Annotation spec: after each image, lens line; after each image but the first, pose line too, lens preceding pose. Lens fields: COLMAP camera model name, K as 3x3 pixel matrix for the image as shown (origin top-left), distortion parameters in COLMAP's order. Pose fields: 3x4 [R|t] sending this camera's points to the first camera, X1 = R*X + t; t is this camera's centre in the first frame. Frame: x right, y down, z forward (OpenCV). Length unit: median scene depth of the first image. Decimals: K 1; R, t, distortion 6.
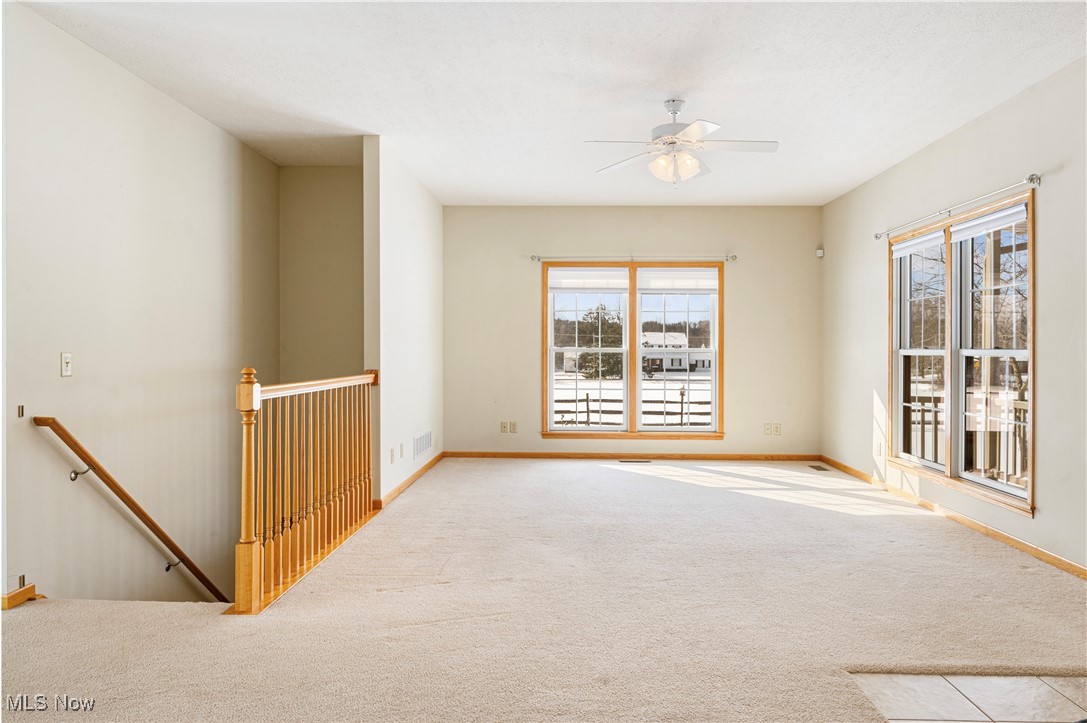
lens RADIAL K [[720.1, 0, 550.4], [0, 720.1, 368.6], [0, 0, 1]] dist [0.005939, -0.001844]
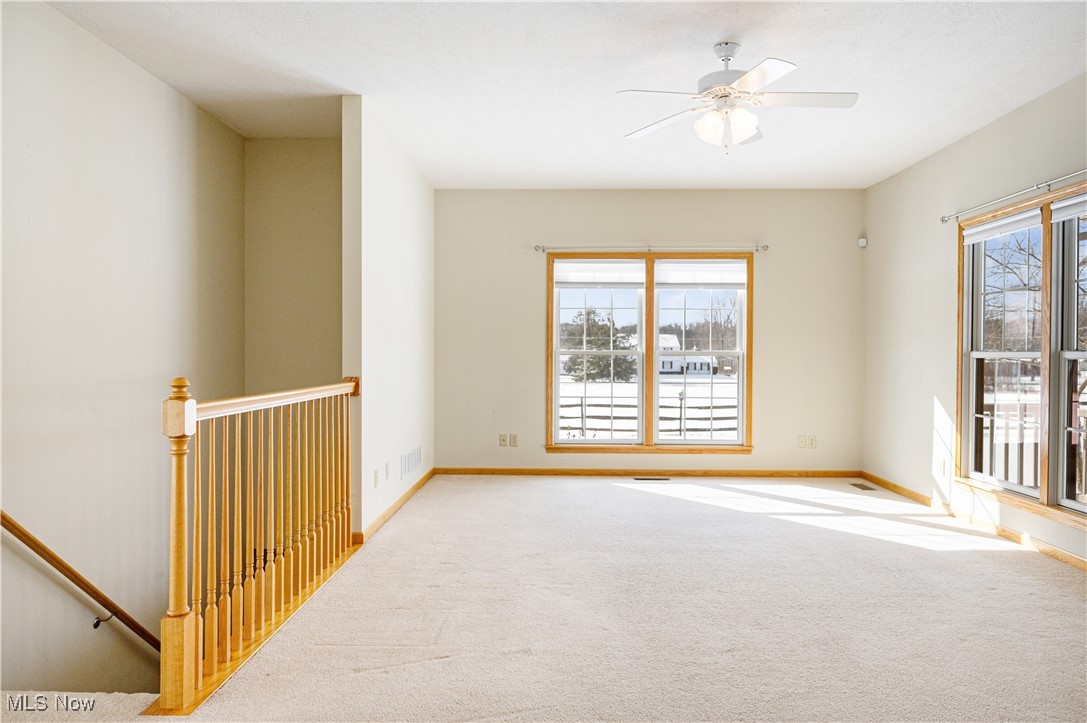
lens RADIAL K [[720.1, 0, 539.2], [0, 720.1, 355.5], [0, 0, 1]] dist [0.005939, -0.001844]
pose [[0.999990, -0.001781, 0.004097, -0.033345], [0.001869, 0.999762, -0.021724, -0.004682], [-0.004058, 0.021731, 0.999756, 0.160916]]
